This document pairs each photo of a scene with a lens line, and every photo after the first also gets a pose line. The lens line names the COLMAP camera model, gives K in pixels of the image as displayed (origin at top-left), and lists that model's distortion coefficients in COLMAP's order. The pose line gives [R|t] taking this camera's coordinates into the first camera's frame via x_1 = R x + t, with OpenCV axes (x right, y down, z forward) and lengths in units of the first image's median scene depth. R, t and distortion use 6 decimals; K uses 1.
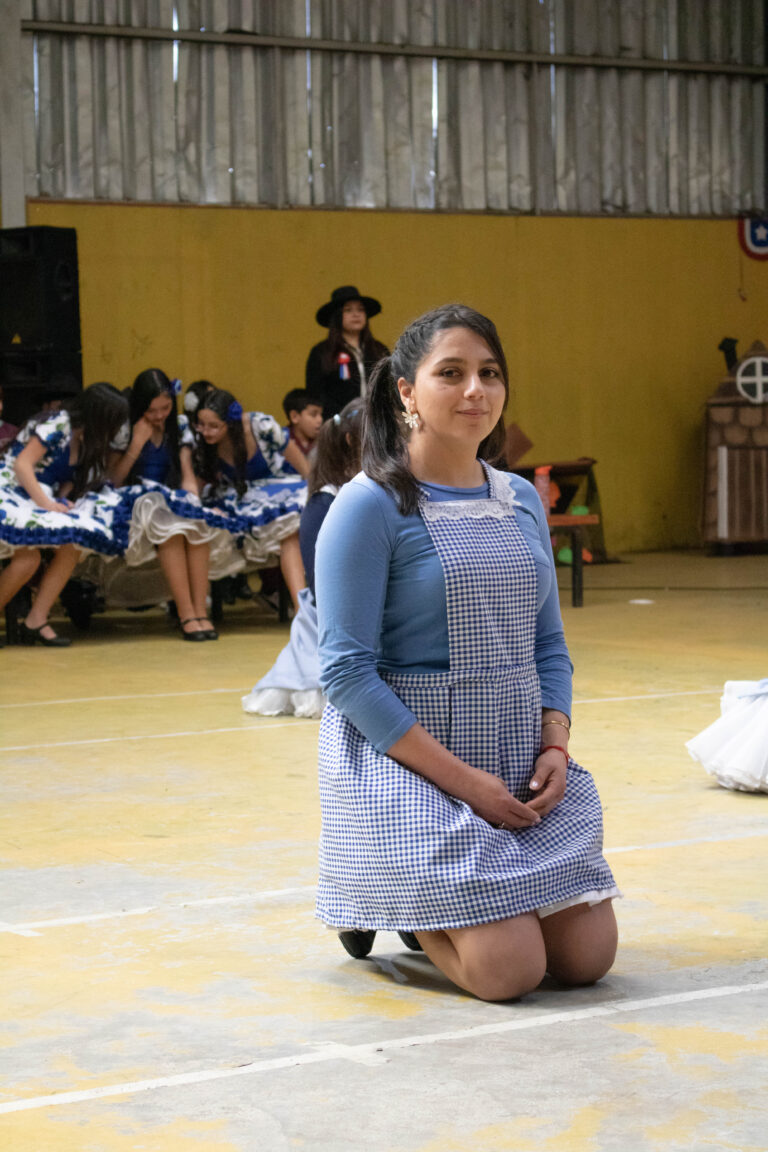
lens RADIAL K [[2703.0, 0, 383.3], [0, 2703.0, 575.1], [0, 0, 1]] dist [0.060325, 0.000000]
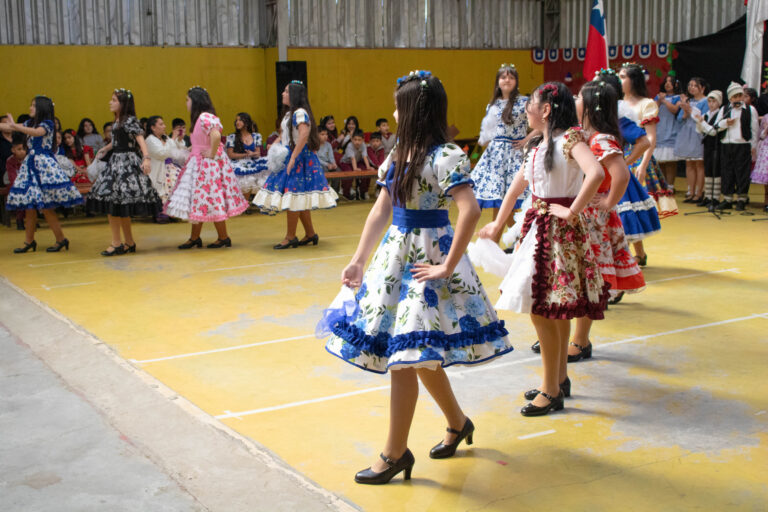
lens RADIAL K [[1014.3, 0, 380.6], [0, 1014.3, 255.9], [0, 0, 1]] dist [-0.042900, 0.000000]
pose [[0.999960, 0.008711, -0.002015, -0.025184], [-0.008439, 0.993954, 0.109474, -0.034397], [0.002956, -0.109453, 0.993988, -0.088490]]
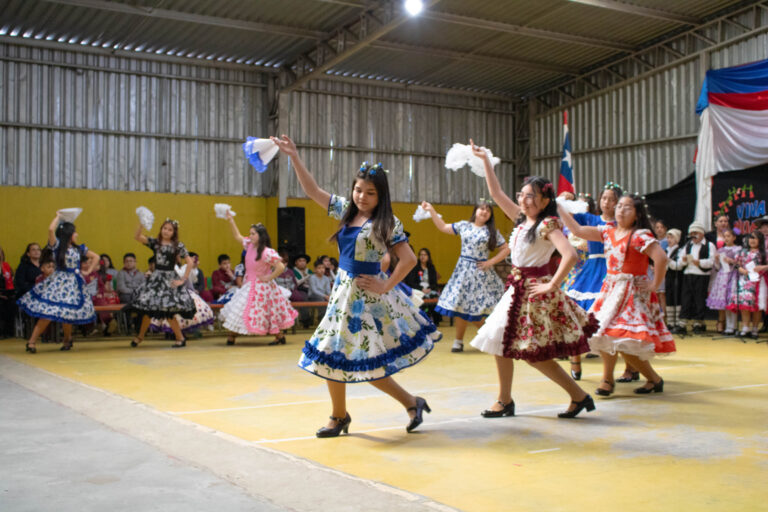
lens RADIAL K [[952.5, 0, 381.4], [0, 952.5, 253.5], [0, 0, 1]] dist [-0.065157, 0.000000]
pose [[0.999601, 0.017671, 0.022018, -0.039367], [-0.016095, 0.997429, -0.069826, 0.003243], [-0.023195, 0.069444, 0.997316, -0.109973]]
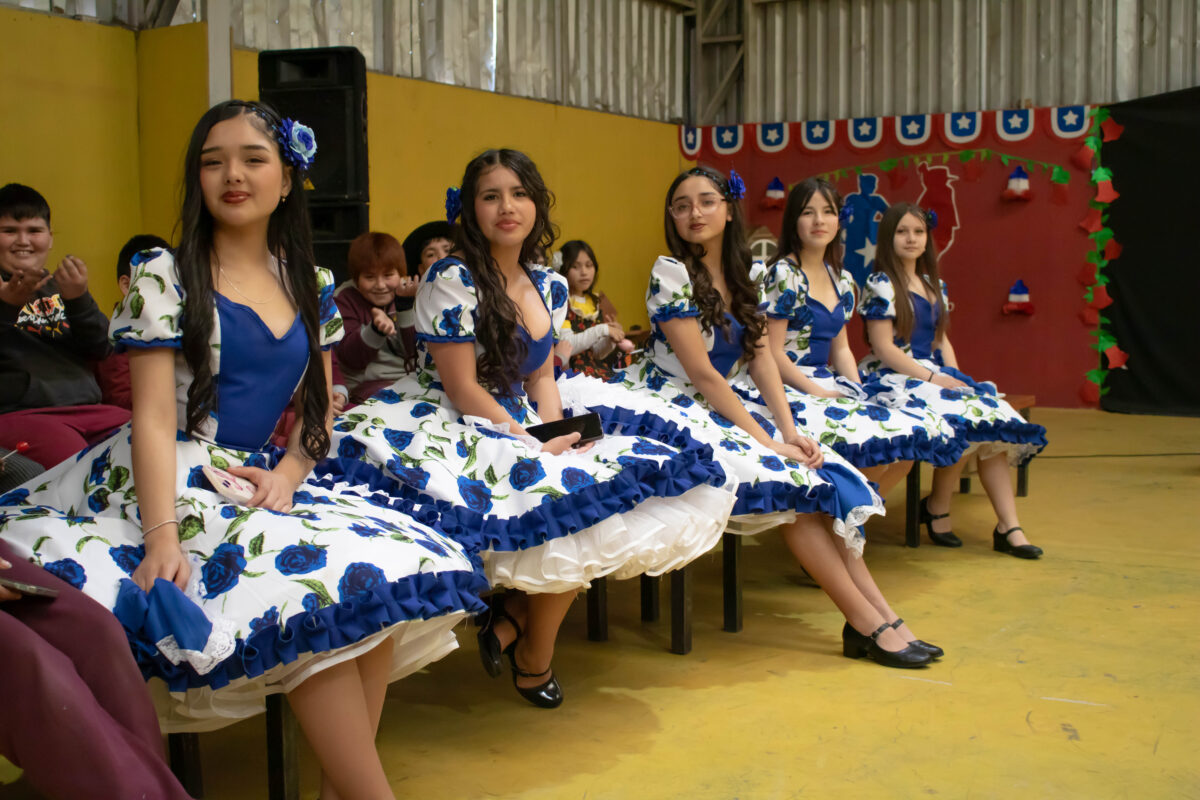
lens RADIAL K [[1464.4, 0, 599.0], [0, 1464.4, 398.8], [0, 0, 1]] dist [-0.051805, 0.000000]
pose [[0.887629, -0.020555, 0.460100, -0.219176], [0.009681, 0.999616, 0.025982, -0.029826], [-0.460457, -0.018608, 0.887487, 0.481841]]
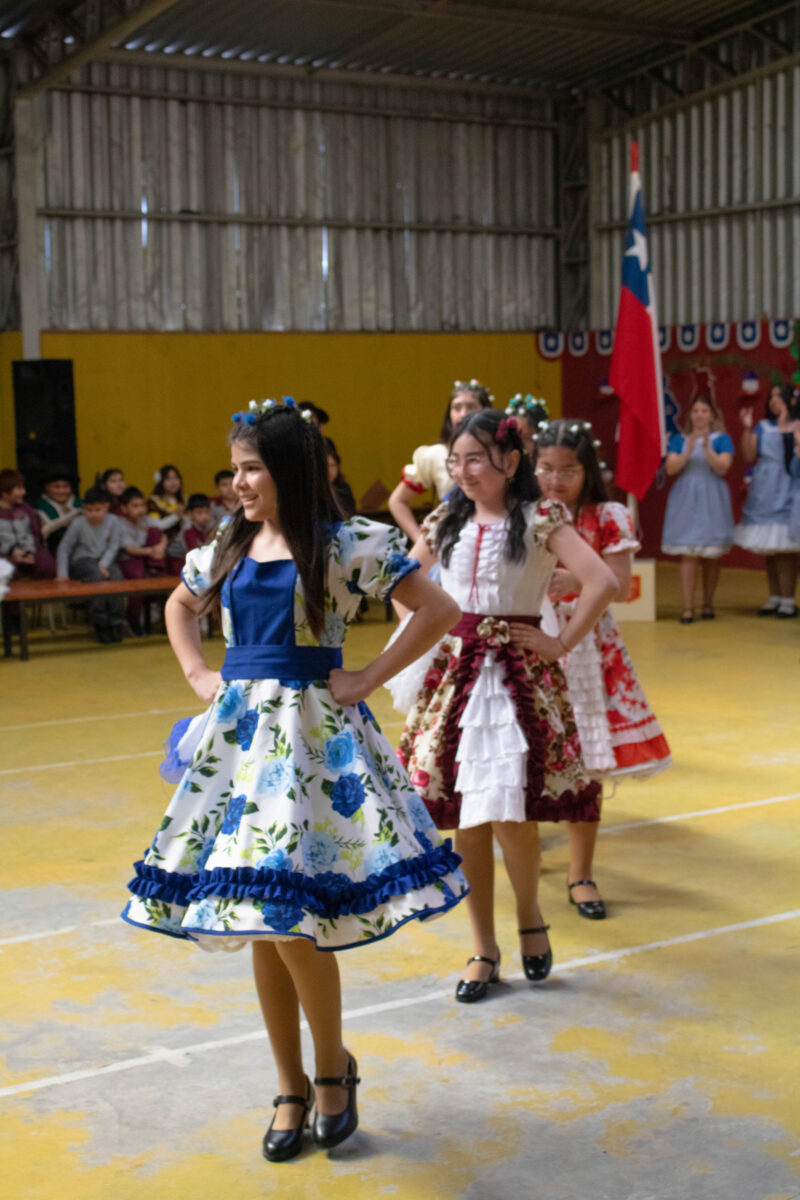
lens RADIAL K [[1931.4, 0, 406.9], [0, 1931.4, 603.8], [0, 0, 1]] dist [-0.021361, 0.000000]
pose [[0.999199, -0.001435, 0.039987, 0.021858], [-0.000578, 0.998735, 0.050277, -0.041501], [-0.040009, -0.050260, 0.997934, -0.048840]]
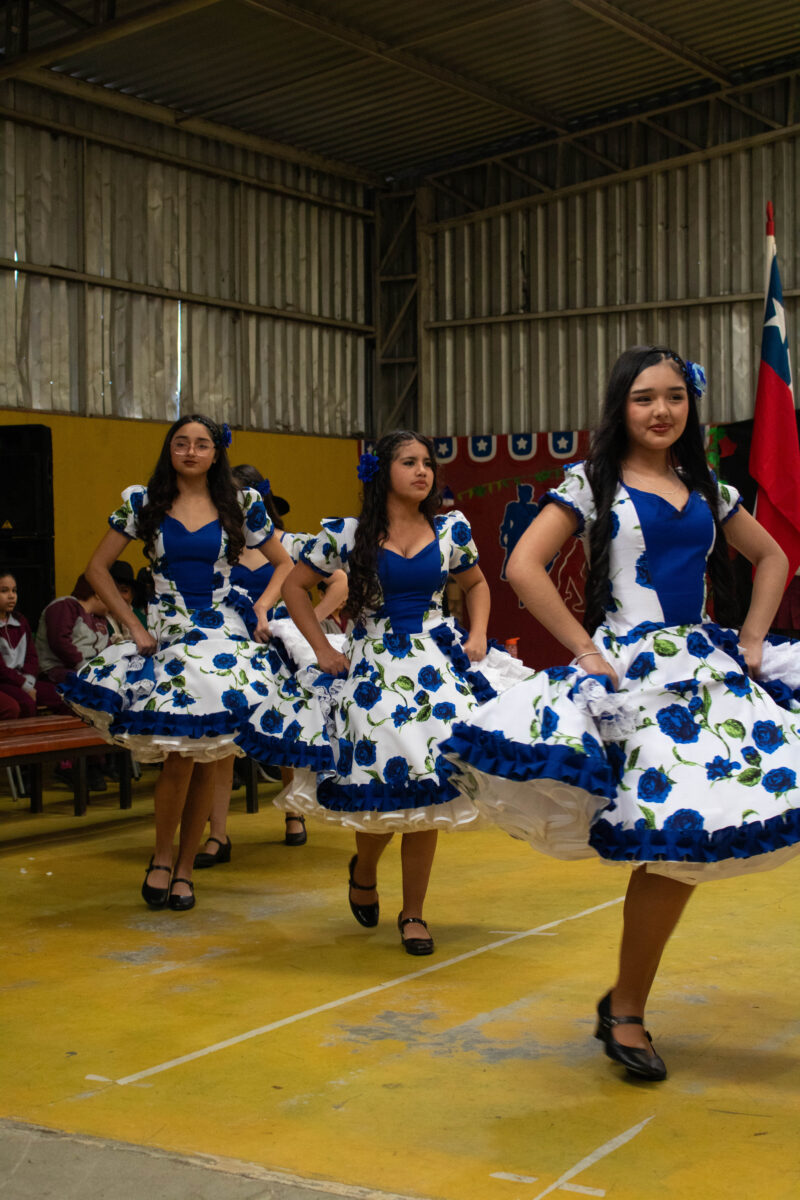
lens RADIAL K [[1814.4, 0, 406.7], [0, 1814.4, 603.4], [0, 0, 1]] dist [-0.020263, 0.000000]
pose [[0.886308, -0.001403, 0.463094, -0.279880], [0.017700, 0.999367, -0.030848, -0.026570], [-0.462758, 0.035538, 0.885772, 0.232492]]
